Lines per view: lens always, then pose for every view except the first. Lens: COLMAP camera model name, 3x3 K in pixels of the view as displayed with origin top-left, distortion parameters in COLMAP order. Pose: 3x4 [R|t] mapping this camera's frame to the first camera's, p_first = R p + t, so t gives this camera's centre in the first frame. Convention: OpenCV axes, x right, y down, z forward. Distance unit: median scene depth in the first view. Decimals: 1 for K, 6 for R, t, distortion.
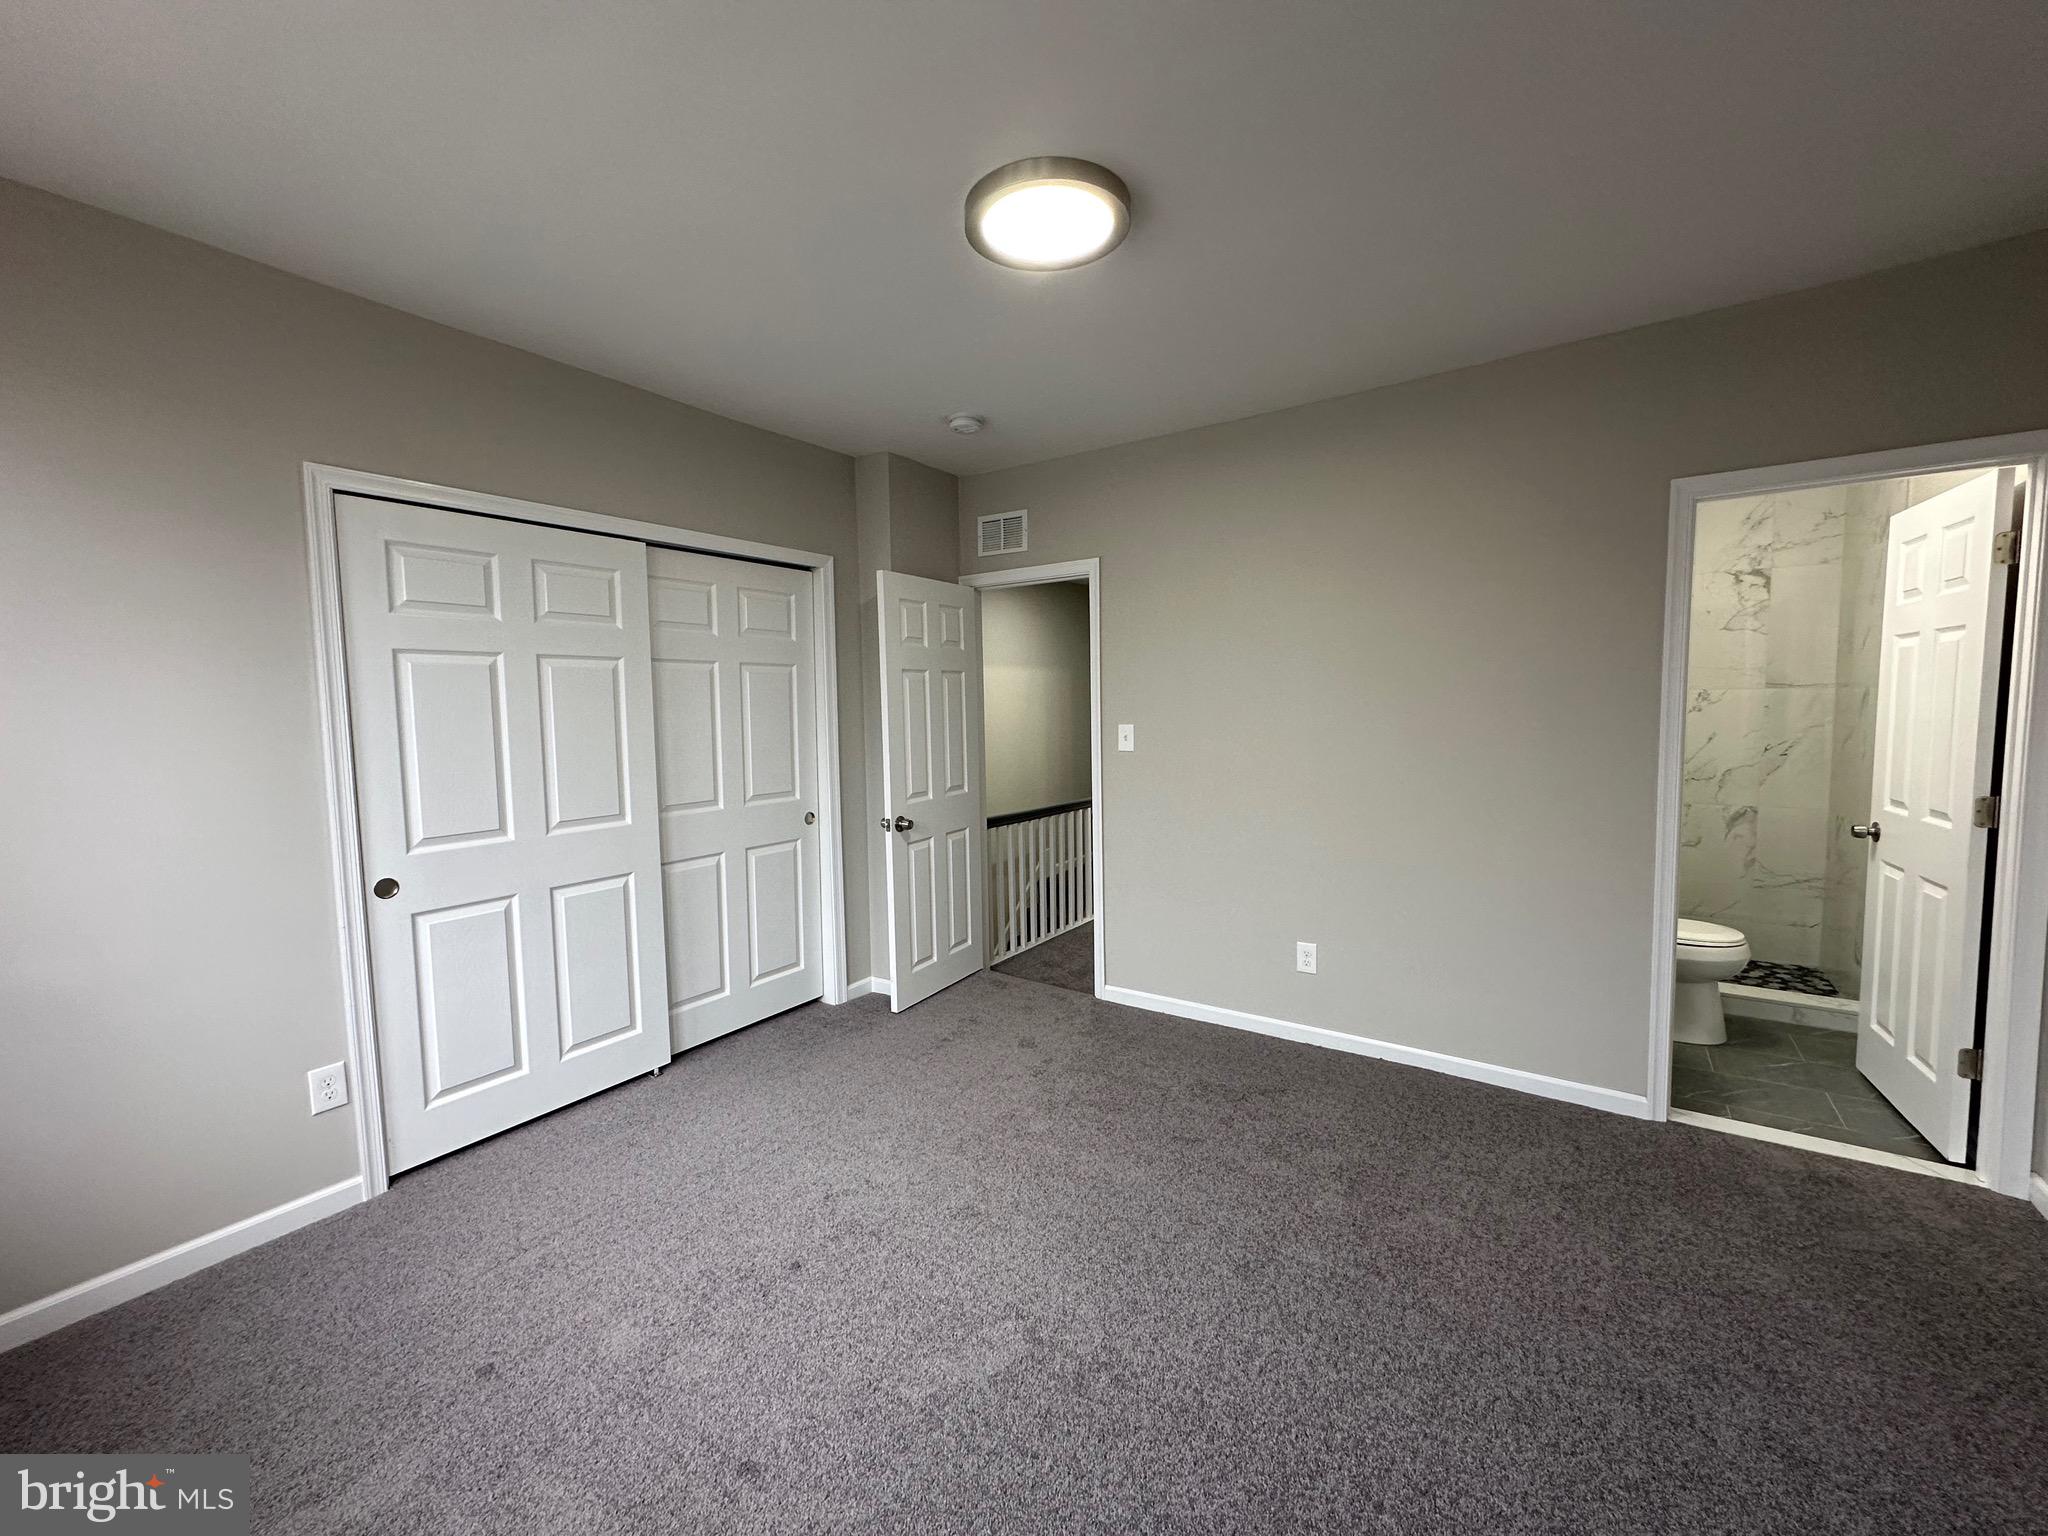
lens RADIAL K [[806.7, 0, 1022.7], [0, 806.7, 775.9], [0, 0, 1]] dist [-0.008480, 0.000873]
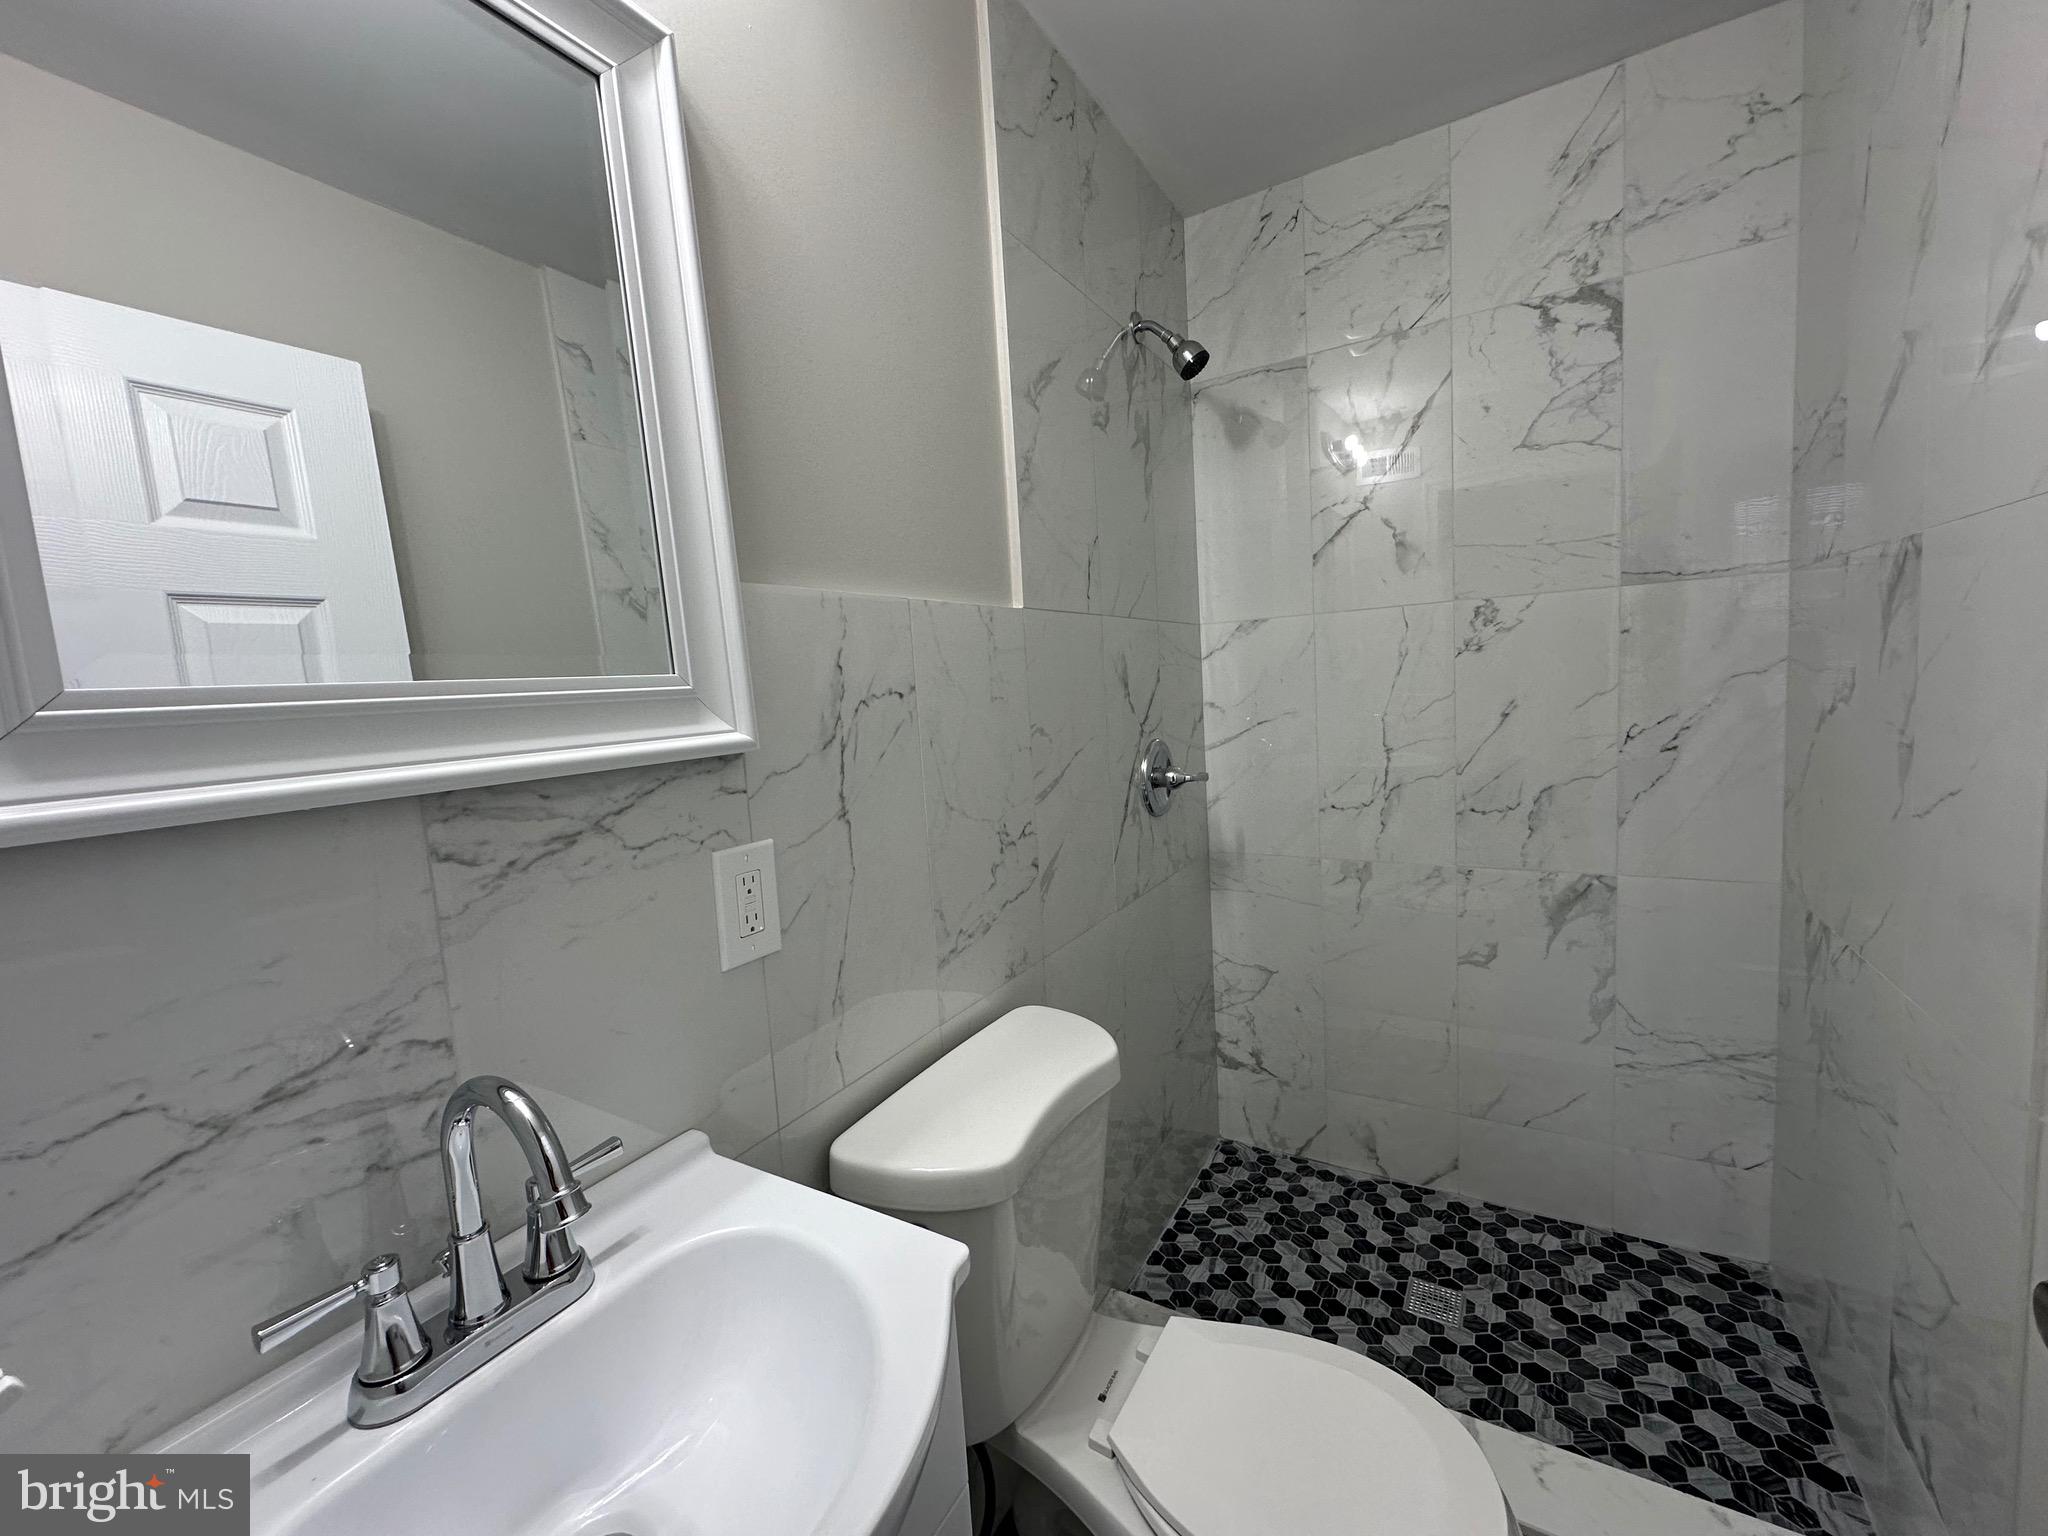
lens RADIAL K [[806.7, 0, 1016.8], [0, 806.7, 765.7], [0, 0, 1]] dist [-0.008480, 0.000873]
pose [[0.996897, -0.058485, 0.052688, 0.600584], [0.057019, 0.997955, 0.028904, -0.048698], [-0.054271, -0.025810, 0.998193, 0.614918]]
